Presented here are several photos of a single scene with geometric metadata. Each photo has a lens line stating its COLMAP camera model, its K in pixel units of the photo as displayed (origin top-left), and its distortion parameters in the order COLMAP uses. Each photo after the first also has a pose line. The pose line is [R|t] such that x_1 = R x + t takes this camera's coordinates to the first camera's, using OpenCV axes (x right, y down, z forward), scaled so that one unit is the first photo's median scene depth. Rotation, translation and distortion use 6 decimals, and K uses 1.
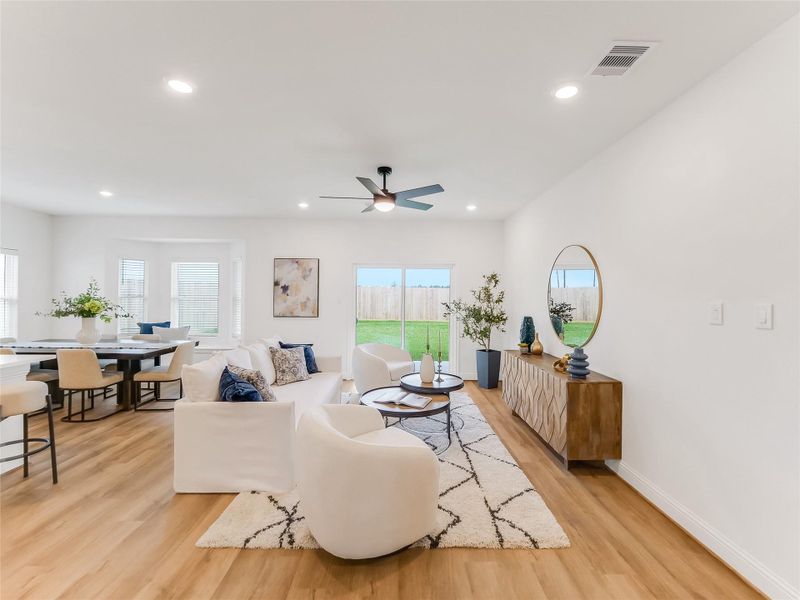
lens RADIAL K [[344.7, 0, 401.9], [0, 344.7, 294.0], [0, 0, 1]] dist [-0.003487, -0.000065]
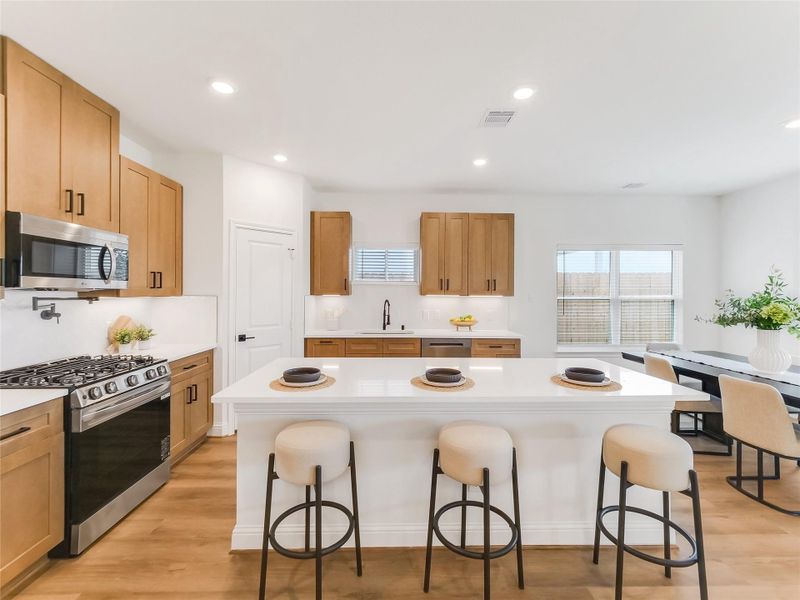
lens RADIAL K [[344.7, 0, 399.0], [0, 344.7, 289.1], [0, 0, 1]] dist [-0.003487, -0.000065]
pose [[0.008986, -0.014295, -0.999857, -0.285766], [0.007311, 0.999872, -0.014230, -0.003241], [0.999933, -0.007182, 0.009089, 0.316227]]
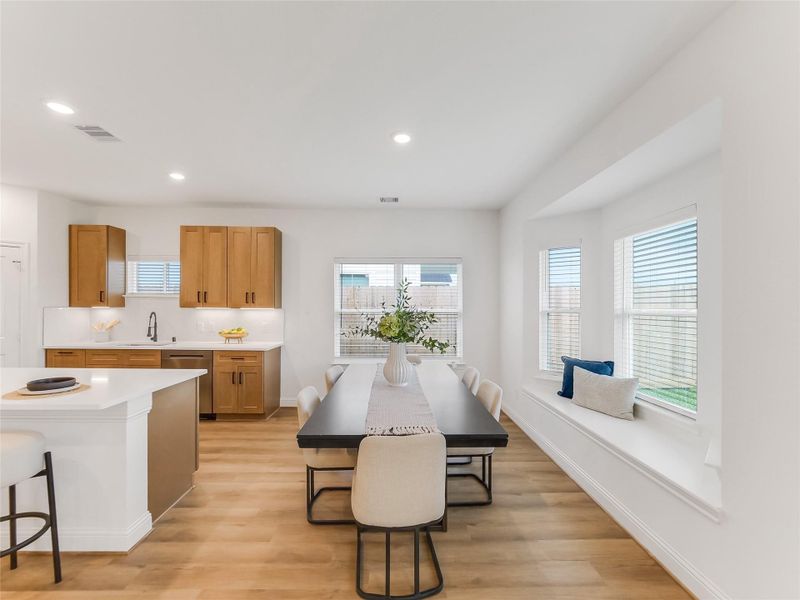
lens RADIAL K [[344.7, 0, 401.4], [0, 344.7, 305.6], [0, 0, 1]] dist [-0.003487, -0.000065]
pose [[0.001055, -0.010244, -0.999947, -0.277712], [0.001237, 0.999947, -0.010243, 0.007199], [0.999999, -0.001226, 0.001068, 1.082874]]
